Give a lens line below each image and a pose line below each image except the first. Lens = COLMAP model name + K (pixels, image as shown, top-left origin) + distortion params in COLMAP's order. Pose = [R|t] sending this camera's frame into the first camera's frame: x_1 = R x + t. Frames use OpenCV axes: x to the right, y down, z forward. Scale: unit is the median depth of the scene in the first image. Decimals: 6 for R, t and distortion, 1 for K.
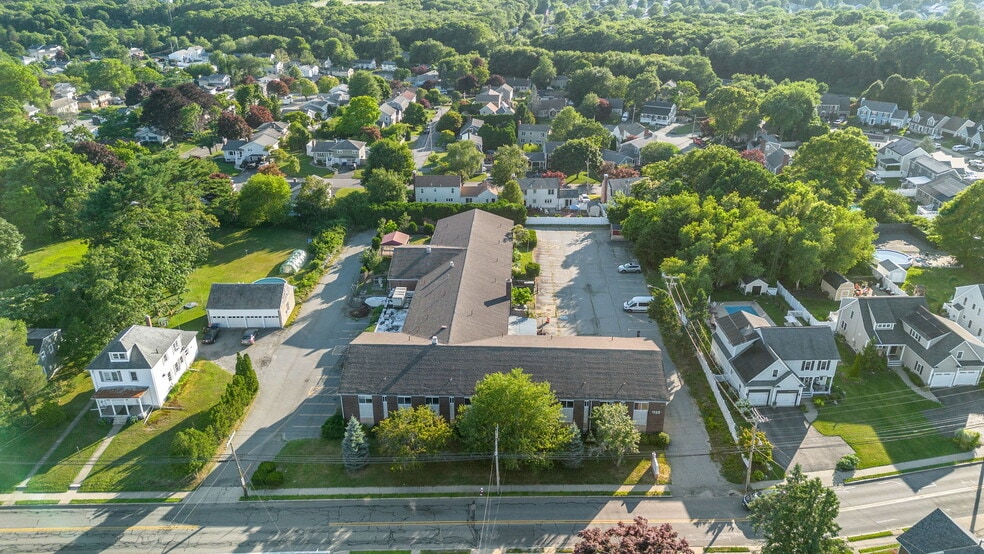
lens RADIAL K [[697.8, 0, 492.0], [0, 697.8, 277.0], [0, 0, 1]] dist [0.068672, -0.069142]
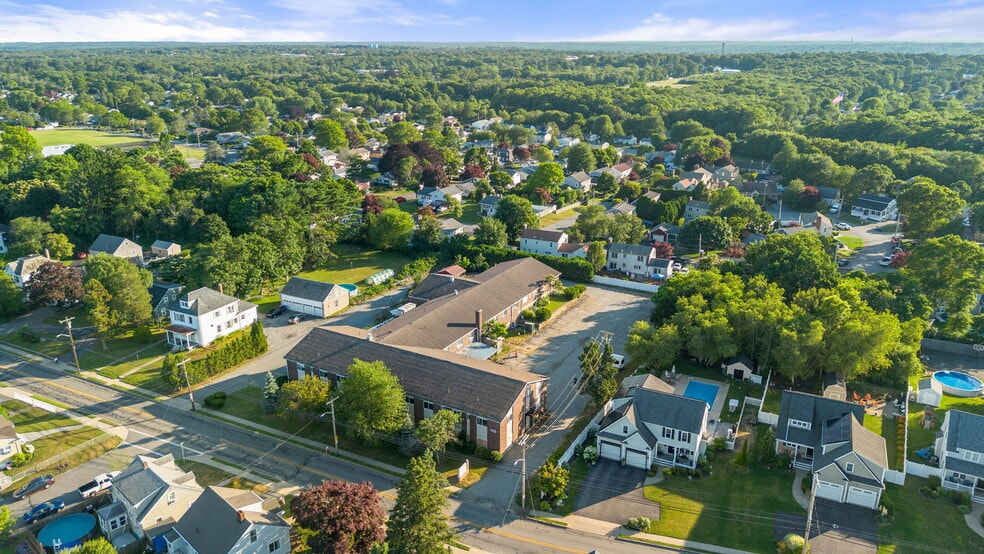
lens RADIAL K [[697.8, 0, 492.0], [0, 697.8, 277.0], [0, 0, 1]] dist [0.068672, -0.069142]
pose [[0.884229, 0.152746, -0.441370, 0.531163], [-0.198514, 0.978313, -0.059130, 0.014210], [0.422766, 0.139903, 0.895375, -0.028513]]
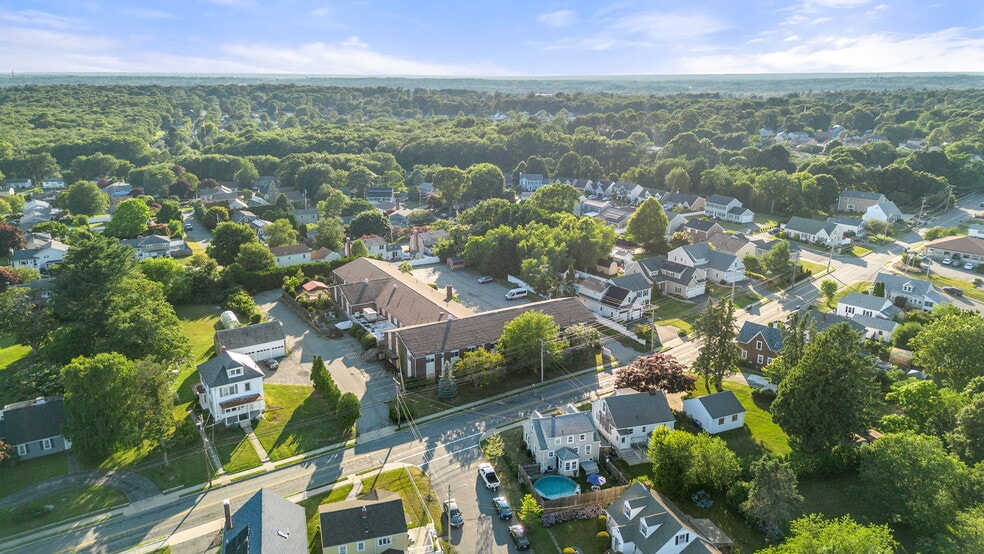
lens RADIAL K [[697.8, 0, 492.0], [0, 697.8, 277.0], [0, 0, 1]] dist [0.068672, -0.069142]
pose [[0.840498, -0.145524, 0.521906, -0.619843], [0.222662, 0.970929, -0.087857, 0.128075], [-0.493948, 0.190052, 0.848467, -0.240371]]
